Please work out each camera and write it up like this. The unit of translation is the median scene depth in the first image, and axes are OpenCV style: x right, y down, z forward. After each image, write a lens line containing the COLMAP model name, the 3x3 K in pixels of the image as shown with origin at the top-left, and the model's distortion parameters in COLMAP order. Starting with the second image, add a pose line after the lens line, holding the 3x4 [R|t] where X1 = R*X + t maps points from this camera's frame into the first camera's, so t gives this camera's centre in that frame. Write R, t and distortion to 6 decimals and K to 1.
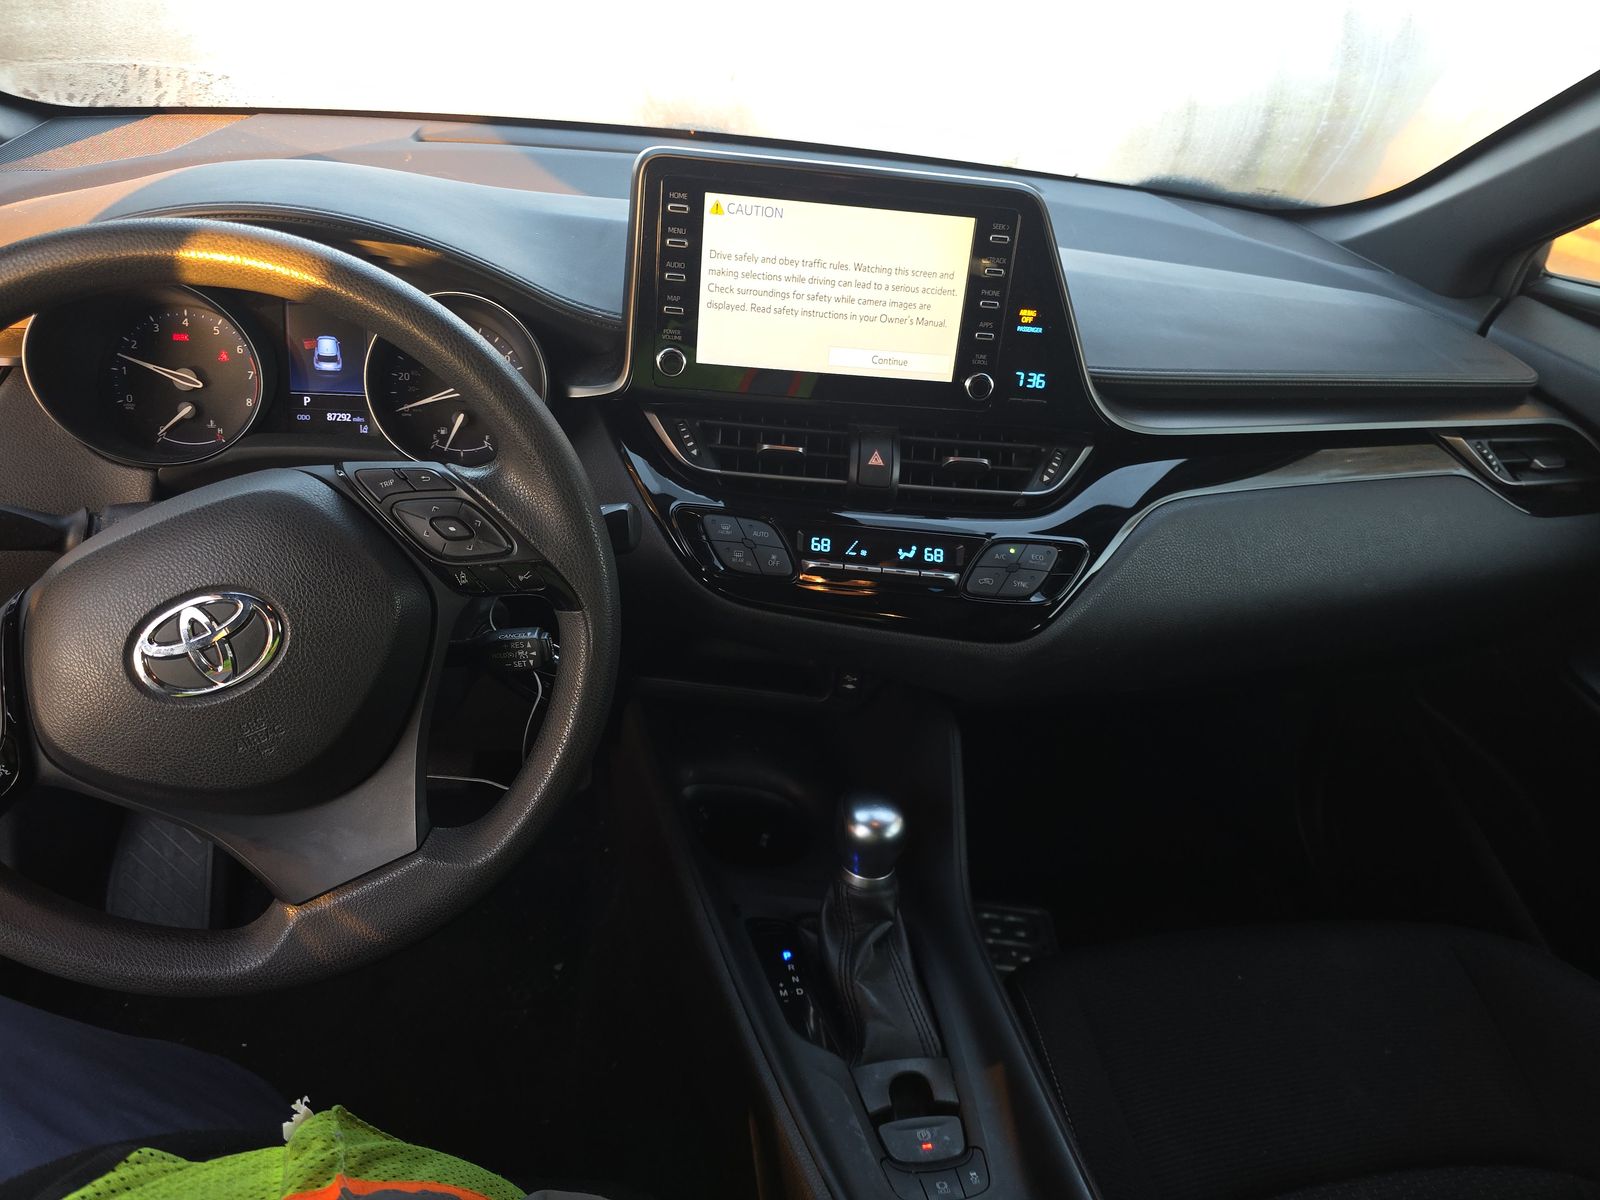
lens RADIAL K [[1073.2, 0, 811.0], [0, 1073.2, 590.9], [0, 0, 1]] dist [0.014840, -0.022494]
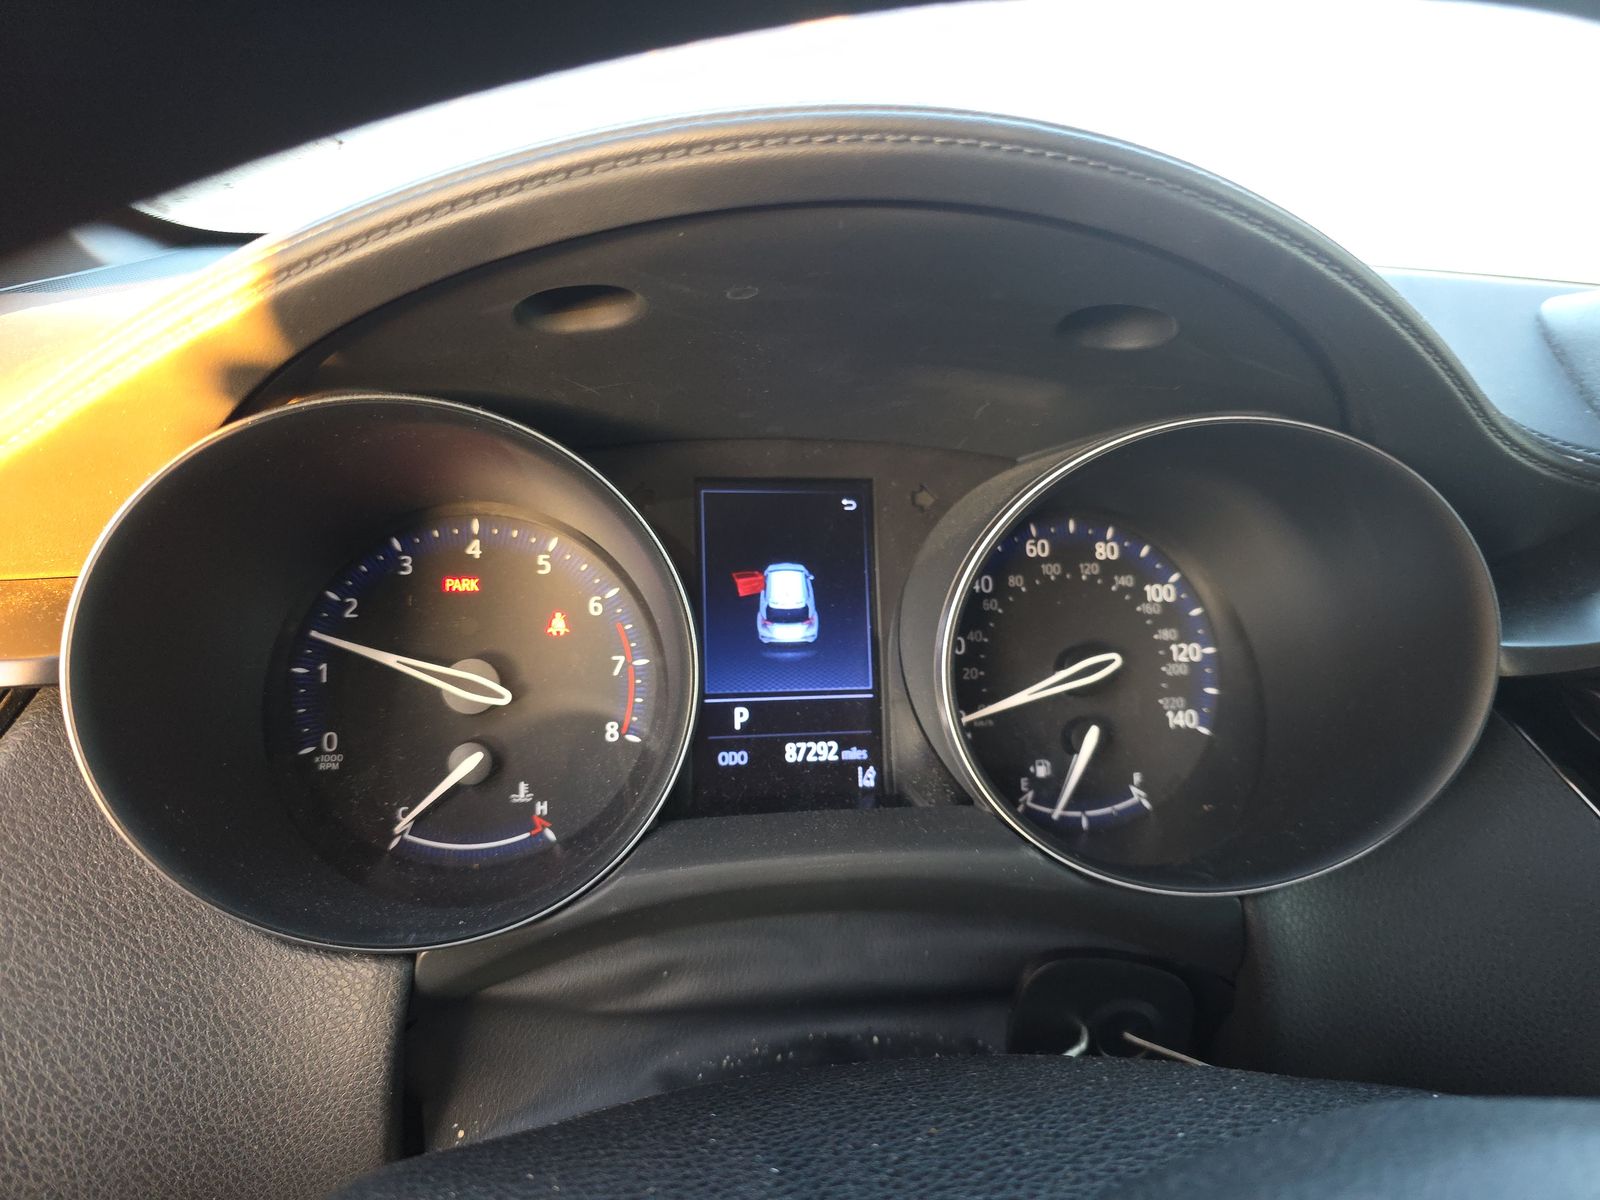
lens RADIAL K [[1073.2, 0, 830.7], [0, 1073.2, 553.8], [0, 0, 1]] dist [0.014840, -0.022494]
pose [[0.997849, -0.061649, -0.022285, -0.439428], [0.053821, 0.964543, -0.258379, -0.134705], [0.037424, 0.256623, 0.965787, 0.611374]]
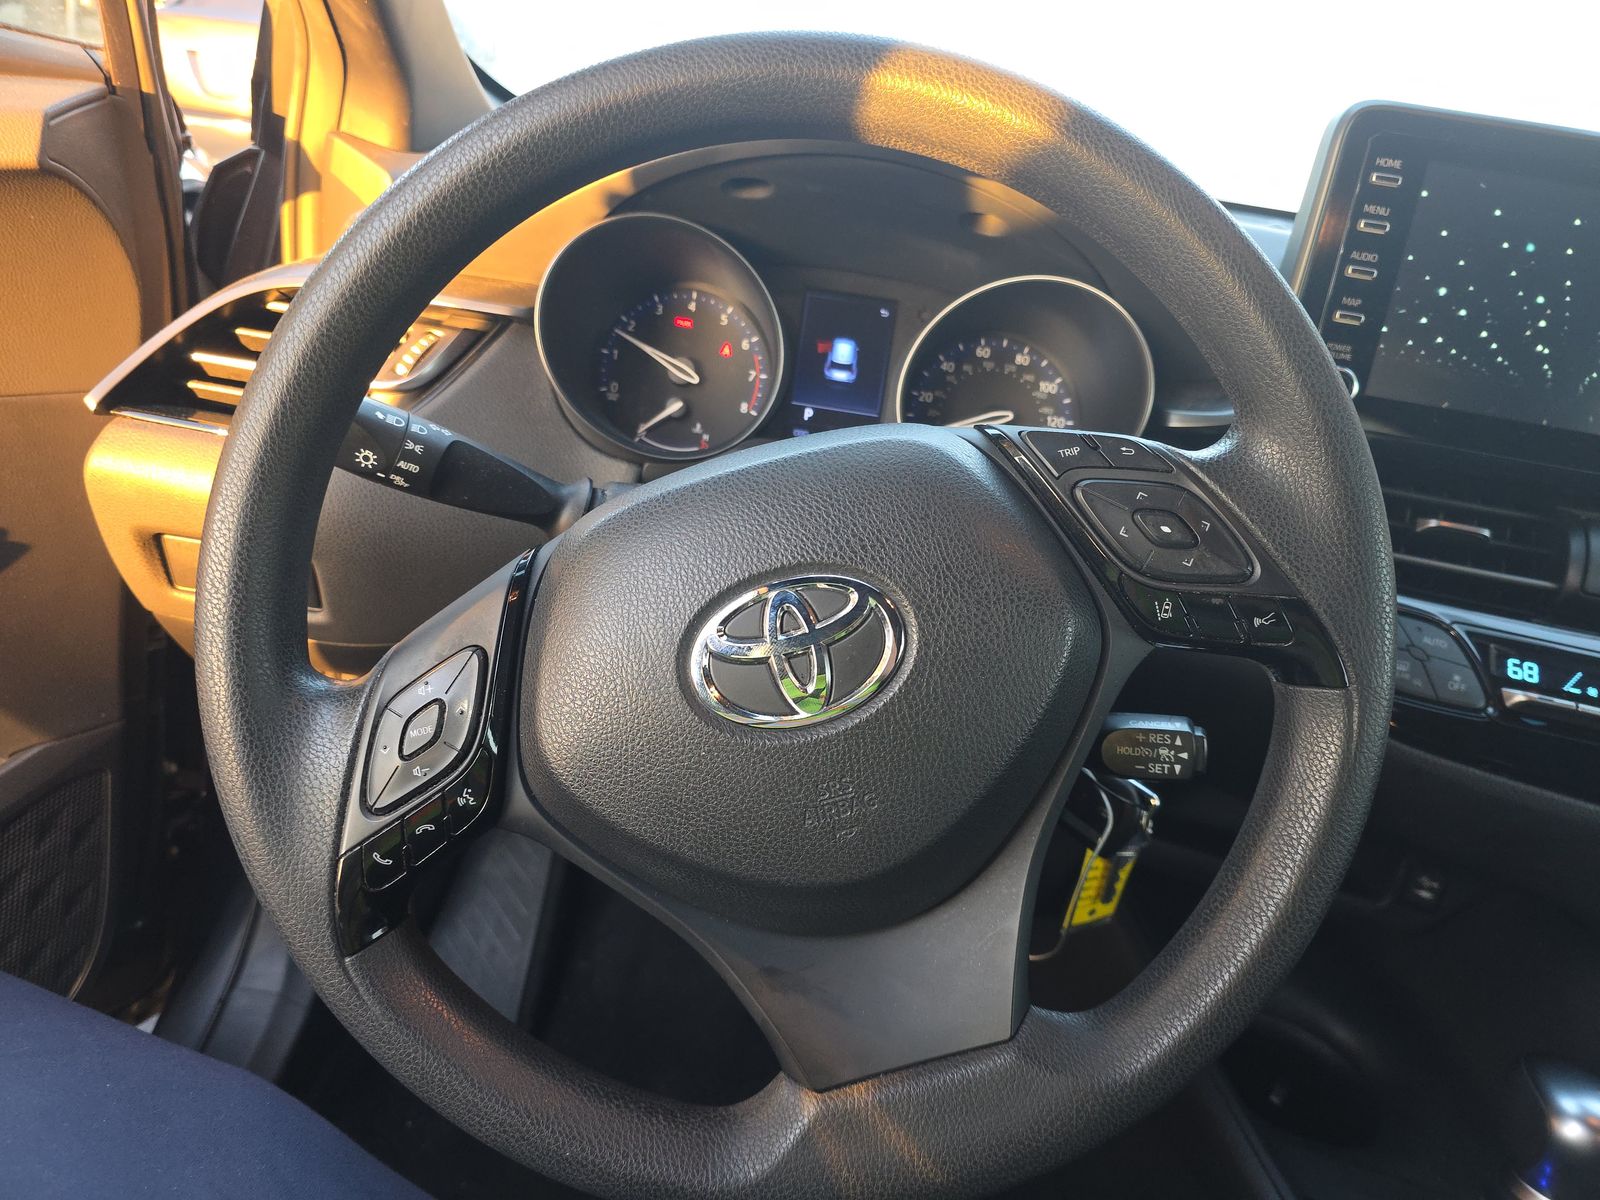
lens RADIAL K [[1073.2, 0, 825.5], [0, 1073.2, 583.5], [0, 0, 1]] dist [0.014840, -0.022494]
pose [[0.970129, 0.116664, -0.212697, -0.280711], [-0.150555, 0.977034, -0.150791, 0.071774], [0.190220, 0.178310, 0.965413, 0.253897]]
